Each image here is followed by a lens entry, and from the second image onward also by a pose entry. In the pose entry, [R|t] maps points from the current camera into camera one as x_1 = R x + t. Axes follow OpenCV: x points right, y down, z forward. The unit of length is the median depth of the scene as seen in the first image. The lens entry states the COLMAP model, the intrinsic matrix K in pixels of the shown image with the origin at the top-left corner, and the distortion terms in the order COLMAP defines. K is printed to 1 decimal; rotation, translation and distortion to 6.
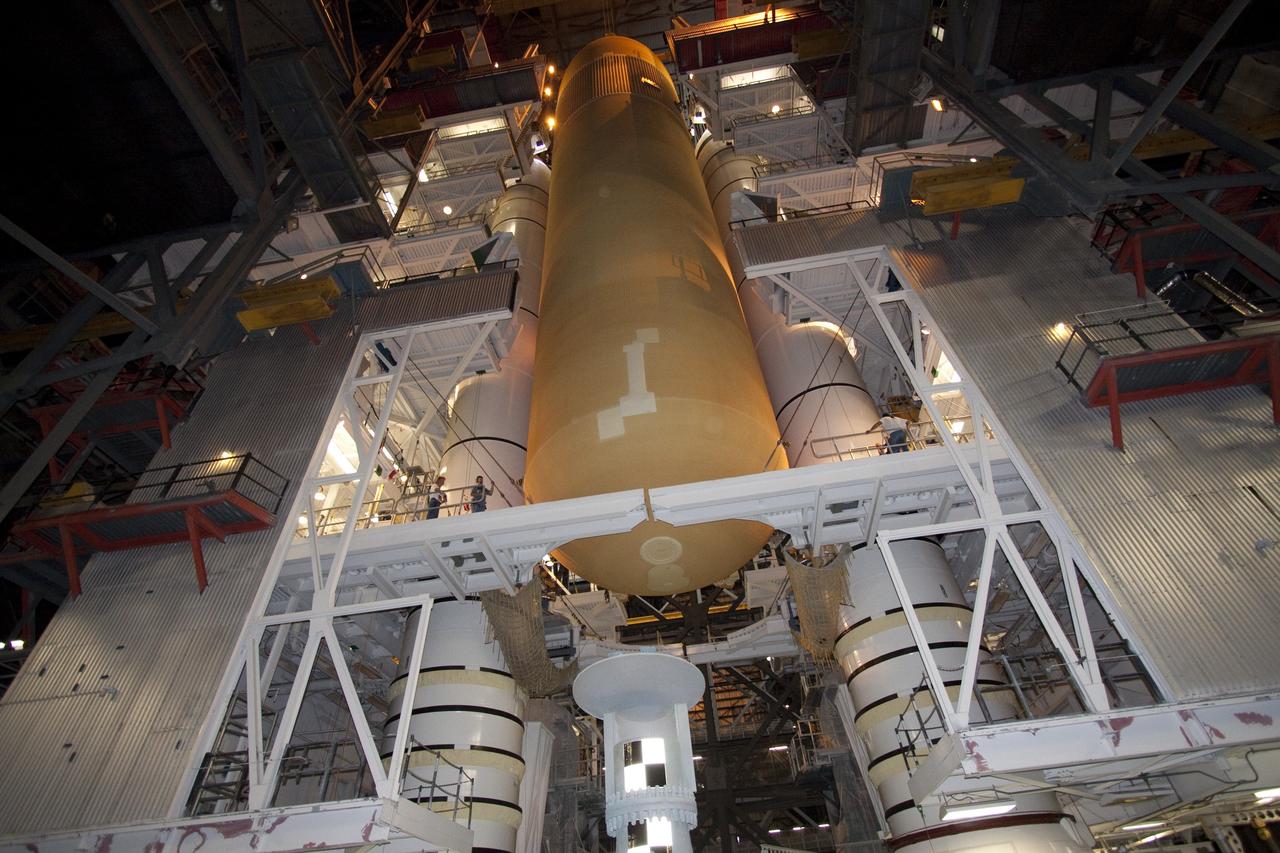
lens RADIAL K [[588.5, 0, 643.9], [0, 588.5, 431.7], [0, 0, 1]] dist [-0.021826, 0.005851]
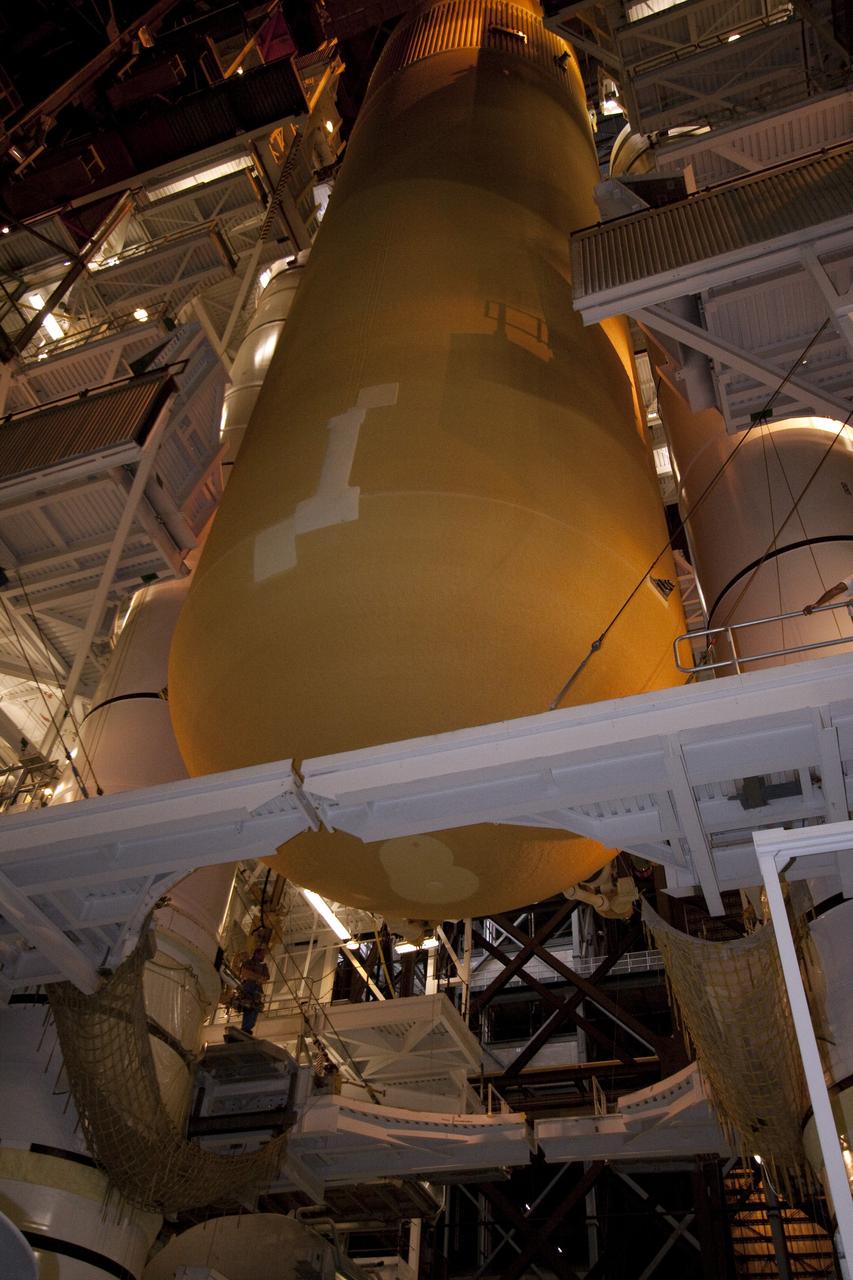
lens RADIAL K [[1011.7, 0, 426.5], [0, 1011.7, 640.0], [0, 0, 1]] dist [-0.003156, 0.007664]
pose [[0.970956, -0.058314, -0.232045, 0.176834], [0.038281, 0.995213, -0.089921, 0.048234], [0.236177, 0.078427, 0.968540, 0.151128]]
